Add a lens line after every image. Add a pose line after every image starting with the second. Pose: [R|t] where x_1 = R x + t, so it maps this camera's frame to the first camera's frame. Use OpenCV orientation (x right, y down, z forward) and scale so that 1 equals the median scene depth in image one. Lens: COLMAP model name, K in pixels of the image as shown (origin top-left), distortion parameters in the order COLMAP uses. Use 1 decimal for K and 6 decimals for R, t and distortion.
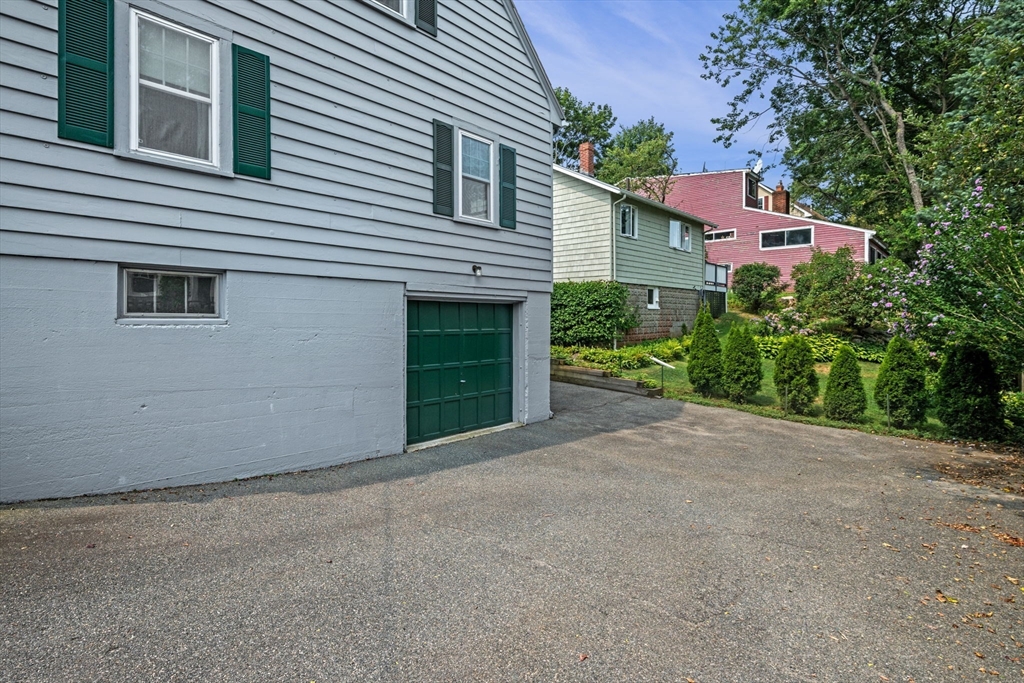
lens RADIAL K [[462.2, 0, 509.6], [0, 462.2, 322.1], [0, 0, 1]] dist [-0.000770, -0.000120]
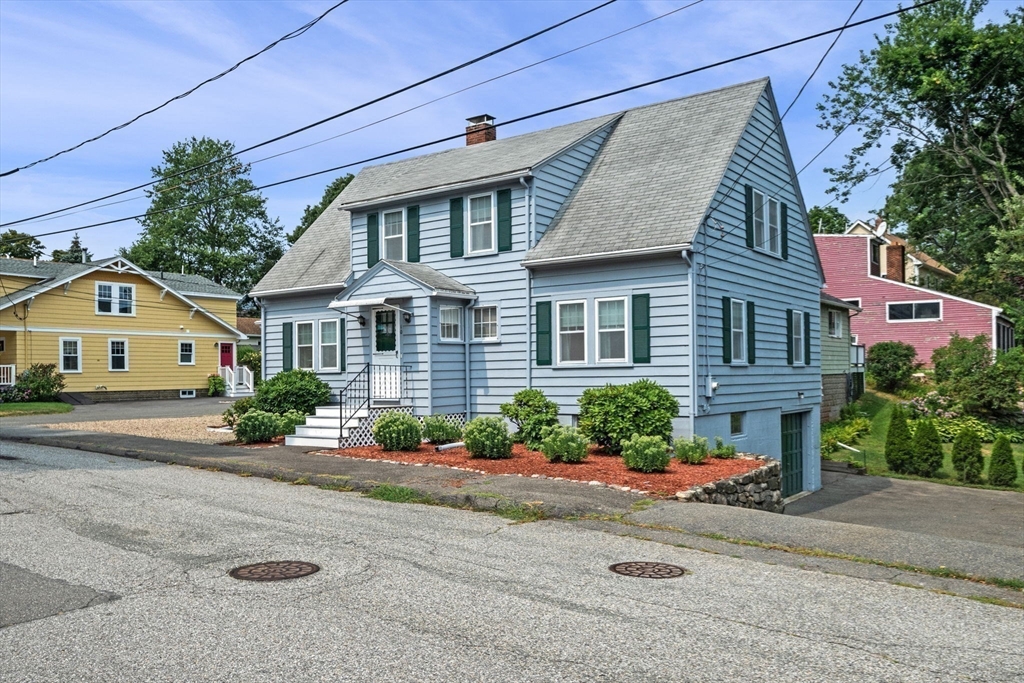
lens RADIAL K [[741.9, 0, 513.8], [0, 741.9, 370.6], [0, 0, 1]] dist [-0.000468, -0.003416]
pose [[0.993628, -0.009713, 0.112291, -0.511749], [0.010819, 0.999899, -0.009239, -0.069477], [-0.112189, 0.010395, 0.993632, -0.551551]]
